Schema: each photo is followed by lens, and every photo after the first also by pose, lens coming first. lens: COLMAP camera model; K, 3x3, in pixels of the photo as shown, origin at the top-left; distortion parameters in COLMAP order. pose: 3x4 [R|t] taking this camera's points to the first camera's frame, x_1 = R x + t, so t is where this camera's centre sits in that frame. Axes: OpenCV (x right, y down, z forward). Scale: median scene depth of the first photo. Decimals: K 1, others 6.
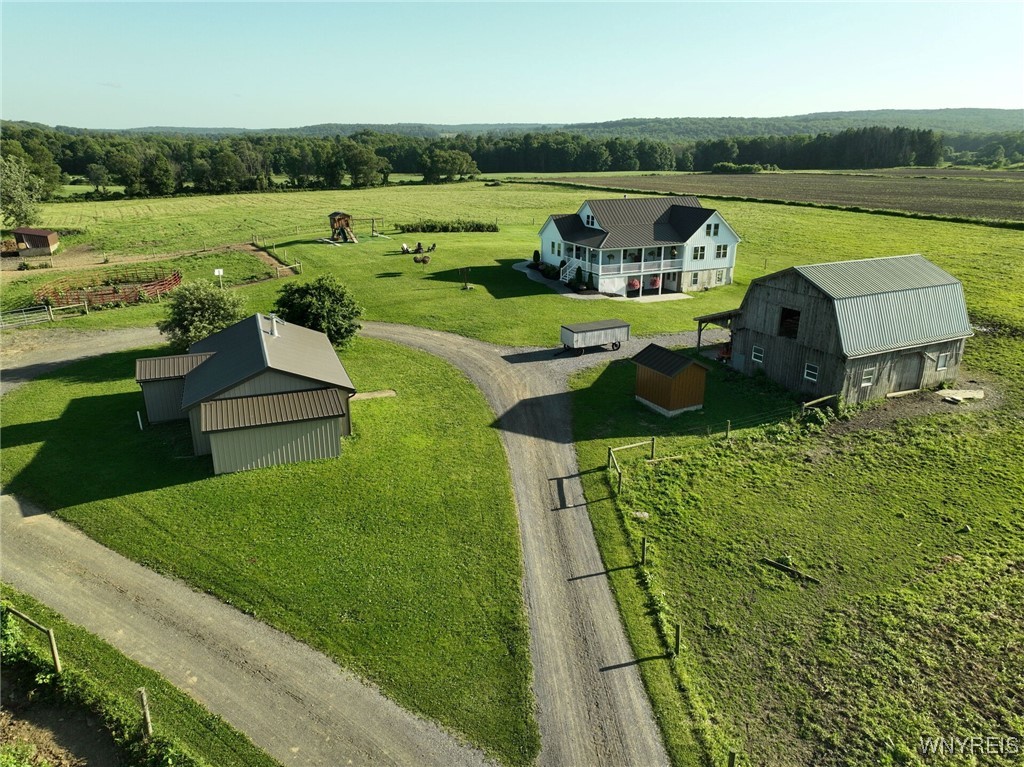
lens RADIAL K [[717.5, 0, 515.9], [0, 717.5, 385.2], [0, 0, 1]] dist [0.002394, 0.012020]
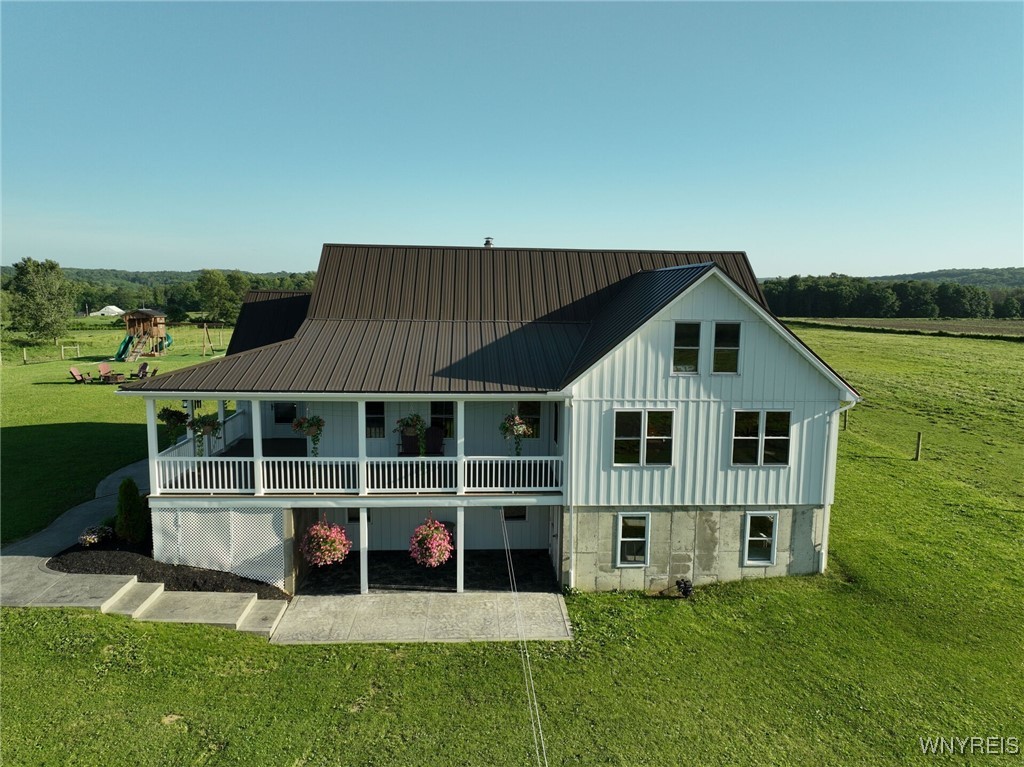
lens RADIAL K [[717.5, 0, 512.1], [0, 717.5, 382.0], [0, 0, 1]] dist [0.002394, 0.012020]
pose [[0.921891, 0.053059, -0.383799, 0.310112], [-0.130699, 0.975104, -0.179136, -0.155461], [0.364739, 0.215306, 0.905874, 0.771487]]
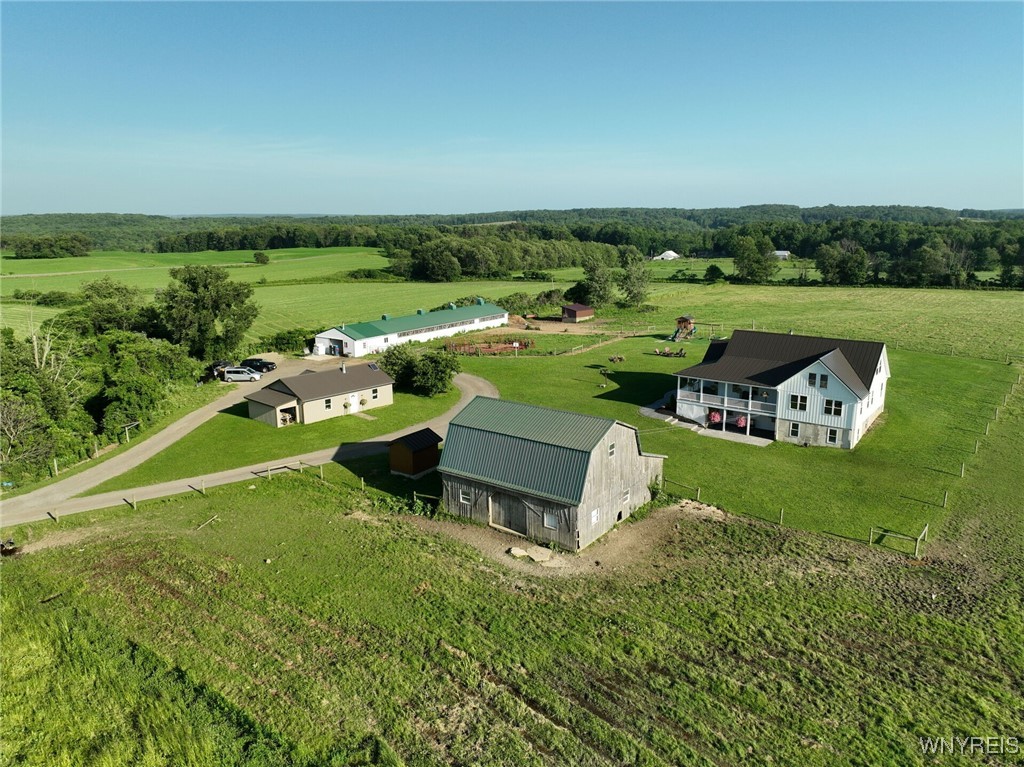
lens RADIAL K [[717.5, 0, 514.3], [0, 717.5, 382.8], [0, 0, 1]] dist [0.002394, 0.012020]
pose [[0.442706, 0.189006, -0.876520, 0.887717], [-0.280756, 0.957597, 0.064687, -0.168340], [0.851579, 0.217451, 0.476999, 0.271581]]
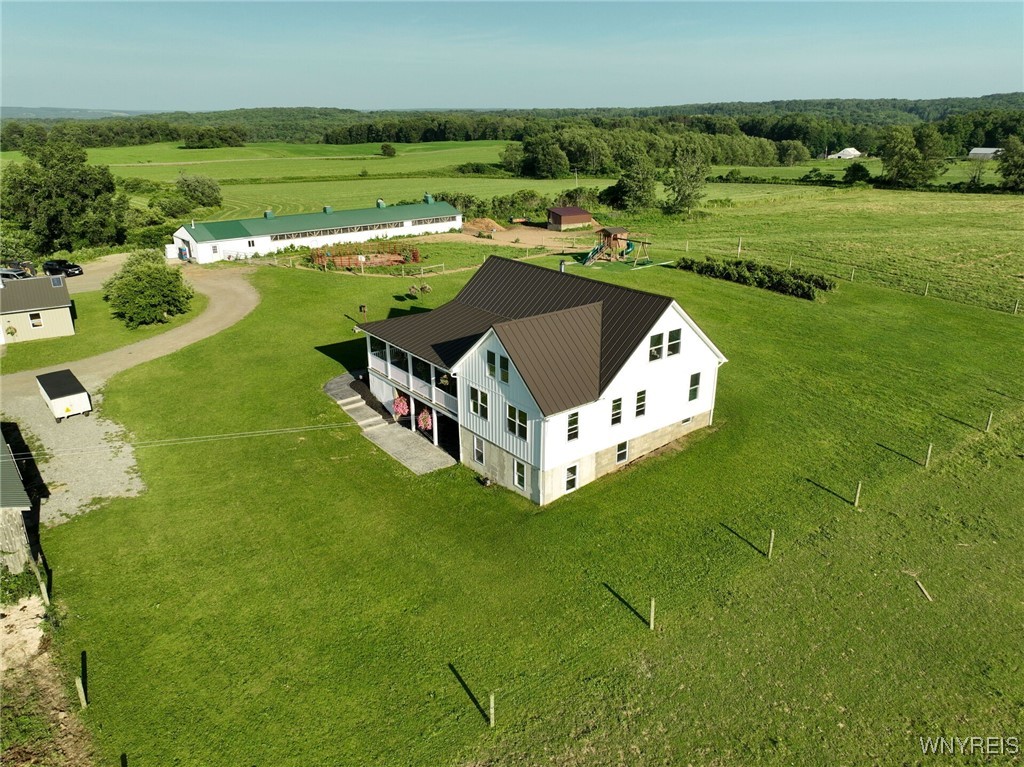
lens RADIAL K [[717.5, 0, 514.4], [0, 717.5, 382.1], [0, 0, 1]] dist [0.002394, 0.012020]
pose [[0.201780, 0.332990, -0.921087, 0.699210], [-0.309997, 0.913797, 0.262444, -0.331874], [0.929078, 0.232579, 0.287612, 0.894010]]
